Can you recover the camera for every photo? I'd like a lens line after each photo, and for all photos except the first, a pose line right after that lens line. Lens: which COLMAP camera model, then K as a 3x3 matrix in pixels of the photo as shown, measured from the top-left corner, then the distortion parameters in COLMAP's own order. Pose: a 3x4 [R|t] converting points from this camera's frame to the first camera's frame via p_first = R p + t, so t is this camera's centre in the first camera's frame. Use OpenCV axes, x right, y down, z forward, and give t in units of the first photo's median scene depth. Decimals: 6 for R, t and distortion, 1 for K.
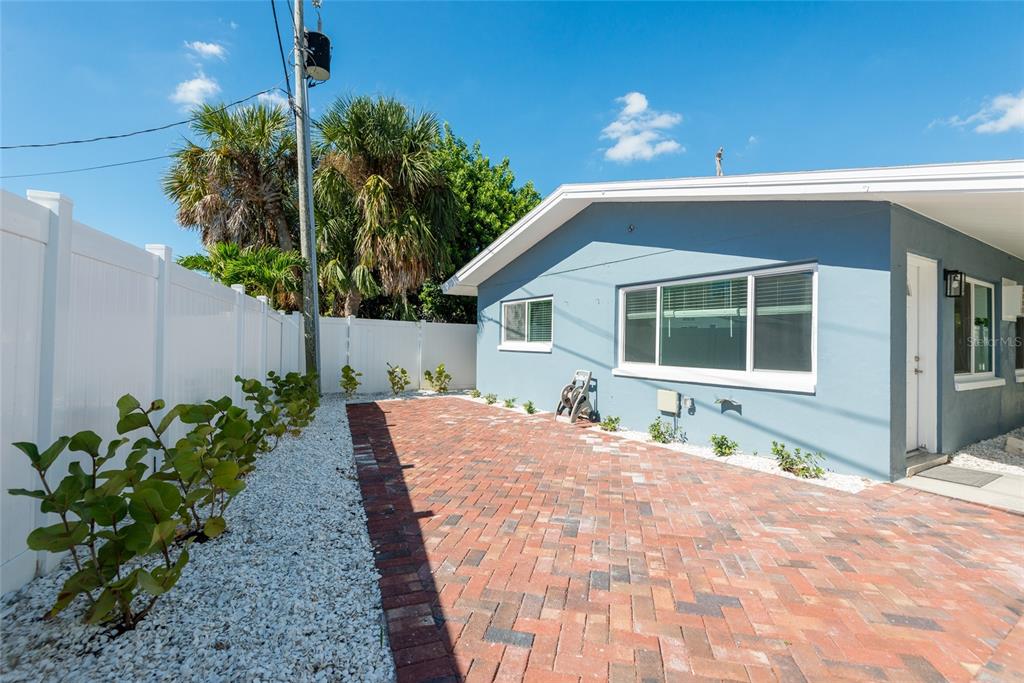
lens RADIAL K [[461.2, 0, 514.3], [0, 461.2, 340.9], [0, 0, 1]] dist [0.017554, -0.003084]
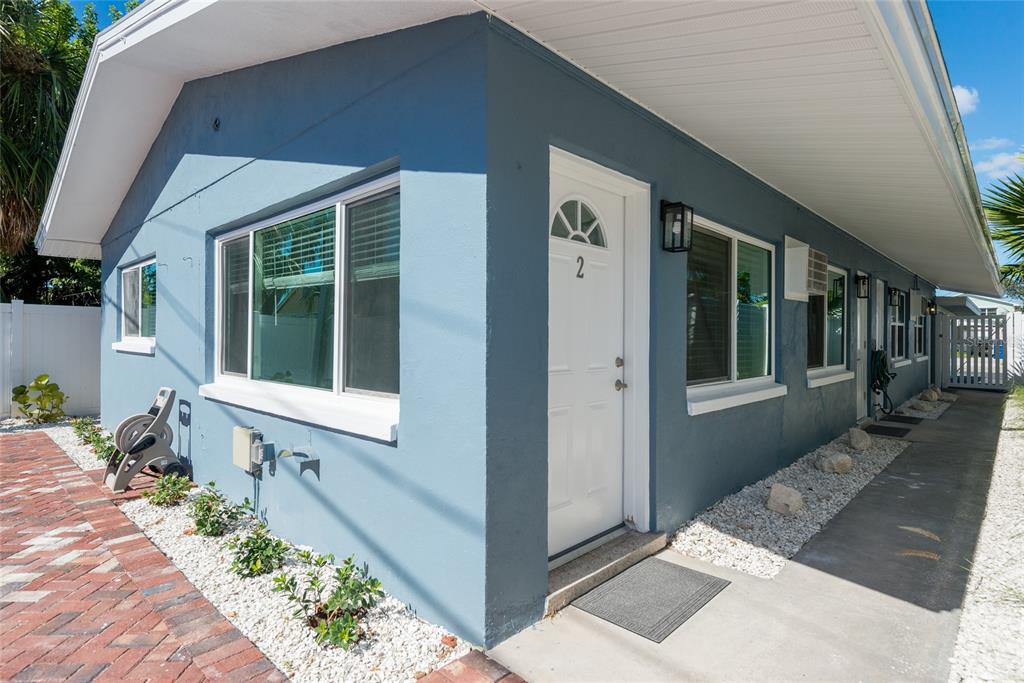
lens RADIAL K [[553.0, 0, 504.3], [0, 553.0, 331.9], [0, 0, 1]] dist [-0.000419, 0.000239]
pose [[0.974451, -0.005966, 0.224520, 0.511644], [0.007245, 0.999962, -0.004869, 0.005049], [-0.224482, 0.006371, 0.974457, 0.344976]]
